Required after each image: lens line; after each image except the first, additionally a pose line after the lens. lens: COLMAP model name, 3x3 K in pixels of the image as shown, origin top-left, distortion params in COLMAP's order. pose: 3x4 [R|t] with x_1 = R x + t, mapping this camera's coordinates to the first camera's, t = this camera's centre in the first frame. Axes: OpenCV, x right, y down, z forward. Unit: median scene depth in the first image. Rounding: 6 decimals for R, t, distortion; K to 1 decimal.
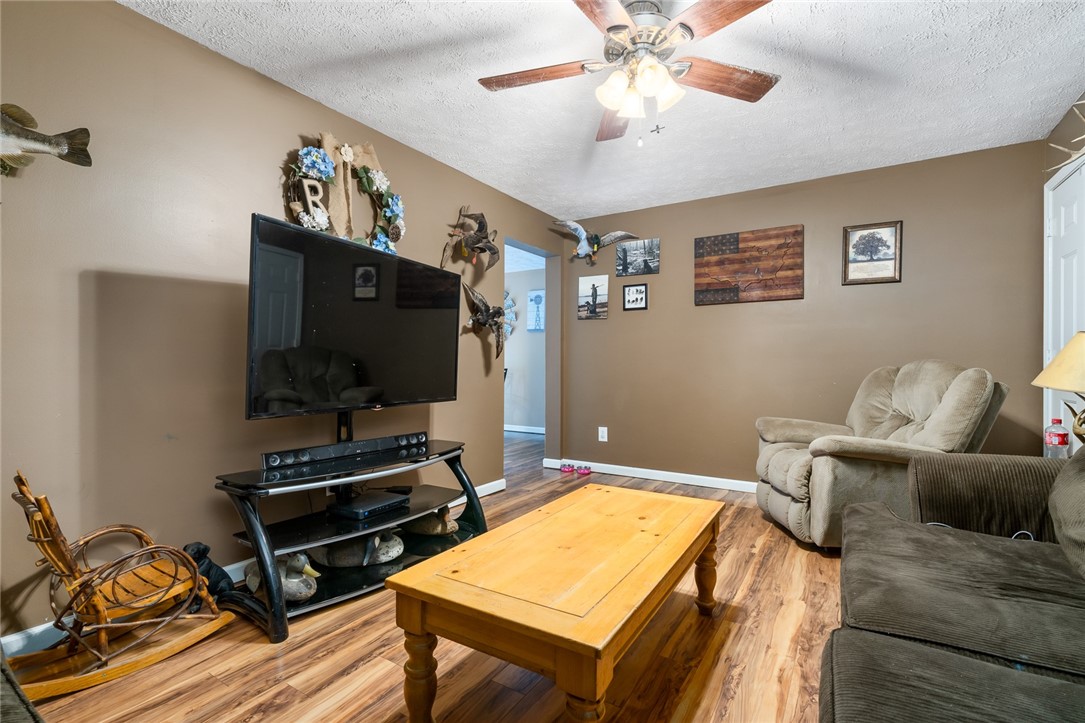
lens RADIAL K [[490.1, 0, 540.6], [0, 490.1, 360.9], [0, 0, 1]] dist [-0.005383, 0.000864]
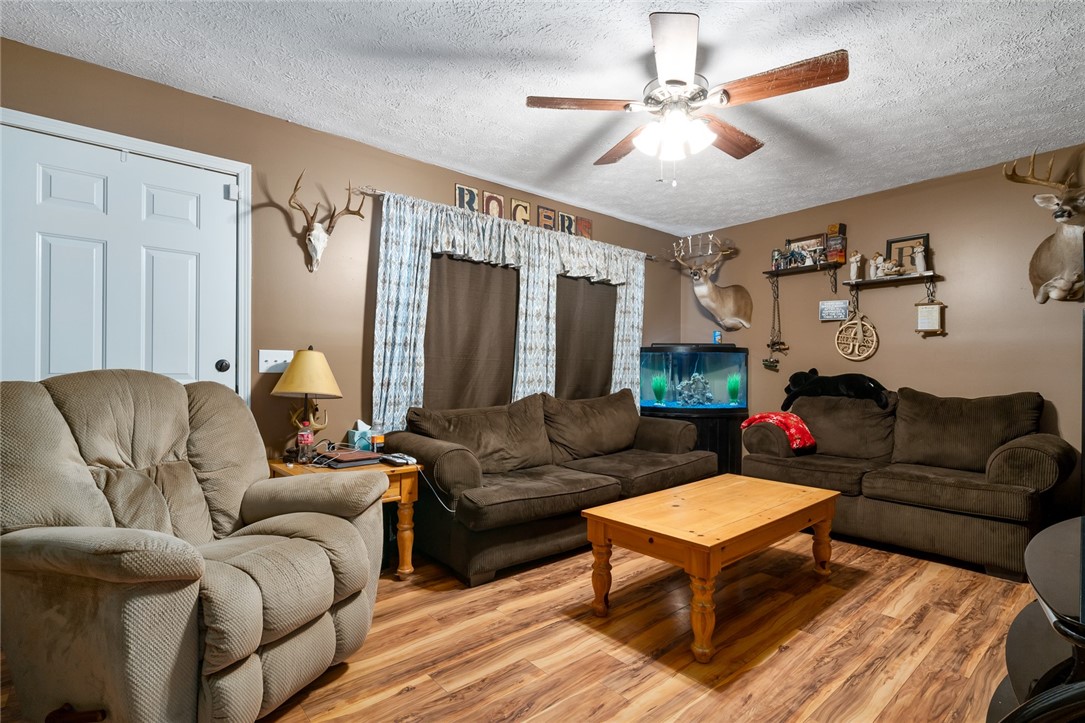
lens RADIAL K [[521.1, 0, 537.9], [0, 521.1, 372.4], [0, 0, 1]] dist [0.011260, 0.000642]
pose [[-0.952826, -0.009447, 0.303371, 0.073515], [-0.011282, 0.999927, -0.004296, -0.002496], [-0.303308, -0.007516, -0.952863, 1.212242]]
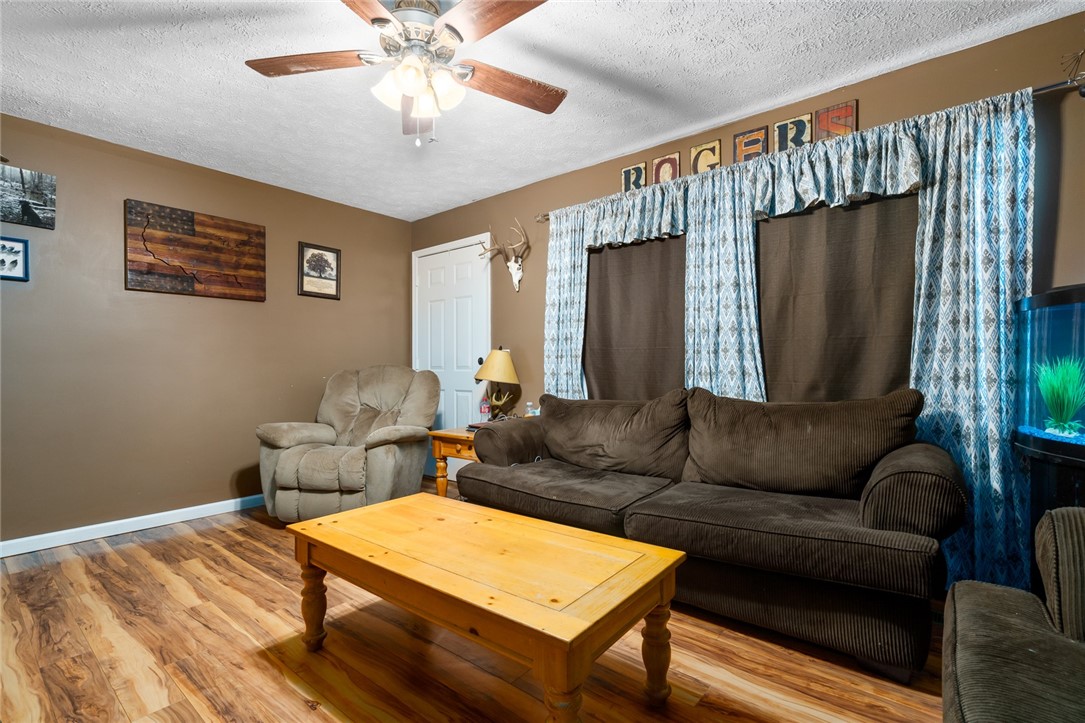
lens RADIAL K [[490.1, 0, 538.0], [0, 490.1, 367.1], [0, 0, 1]] dist [-0.005383, 0.000864]
pose [[0.124571, -0.002985, 0.992206, -0.399622], [-0.002301, 0.999992, 0.003298, 0.000452], [-0.992208, -0.002693, 0.124563, 0.346107]]
